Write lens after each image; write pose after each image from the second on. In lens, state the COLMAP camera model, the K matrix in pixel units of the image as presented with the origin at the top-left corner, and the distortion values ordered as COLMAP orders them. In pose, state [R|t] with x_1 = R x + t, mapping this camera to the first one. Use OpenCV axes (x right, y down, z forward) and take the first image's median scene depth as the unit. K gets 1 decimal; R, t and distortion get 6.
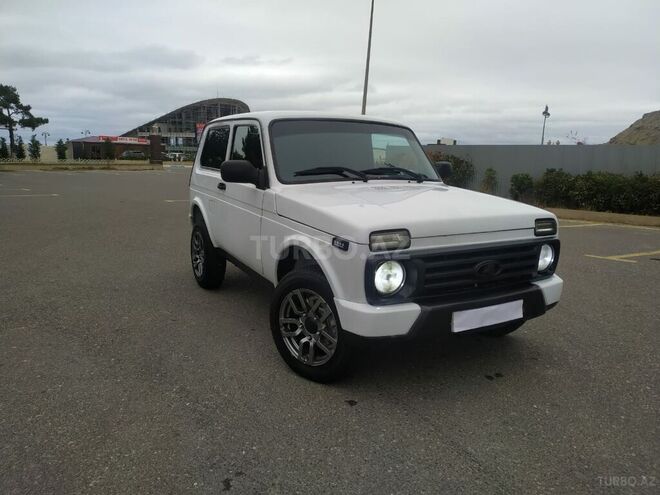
lens RADIAL K [[475.4, 0, 332.2], [0, 475.4, 246.3], [0, 0, 1]] dist [-0.001443, -0.005236]
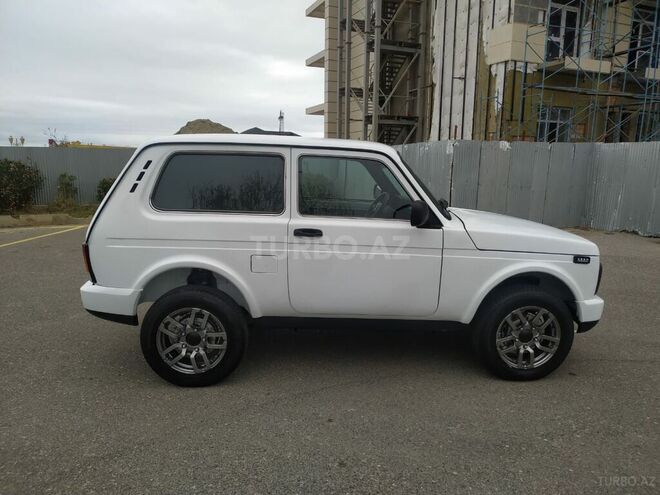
lens RADIAL K [[475.4, 0, 332.2], [0, 475.4, 246.3], [0, 0, 1]] dist [-0.001443, -0.005236]
pose [[0.457228, -0.170795, 0.872795, -1.048209], [0.160158, 0.981155, 0.108098, -0.213855], [-0.874810, 0.090360, 0.475965, 0.696667]]
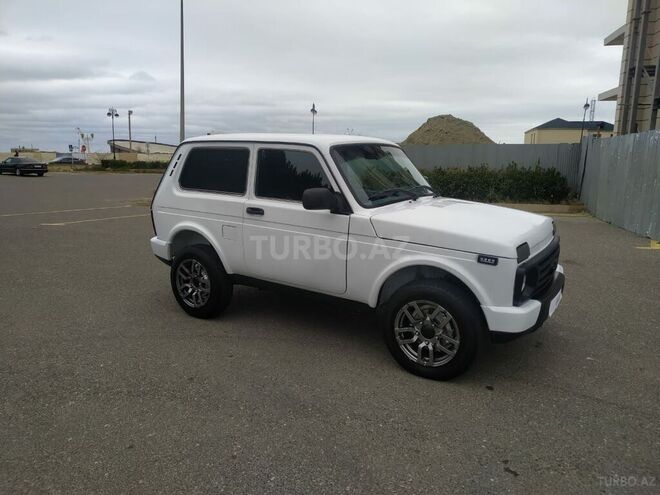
lens RADIAL K [[470.3, 0, 330.0], [0, 470.3, 247.5], [0, 0, 1]] dist [-0.003581, -0.005881]
pose [[0.891977, -0.106690, 0.439311, -0.615376], [0.098683, 0.994270, 0.041101, -0.089505], [-0.441179, 0.006691, 0.897394, 0.075530]]
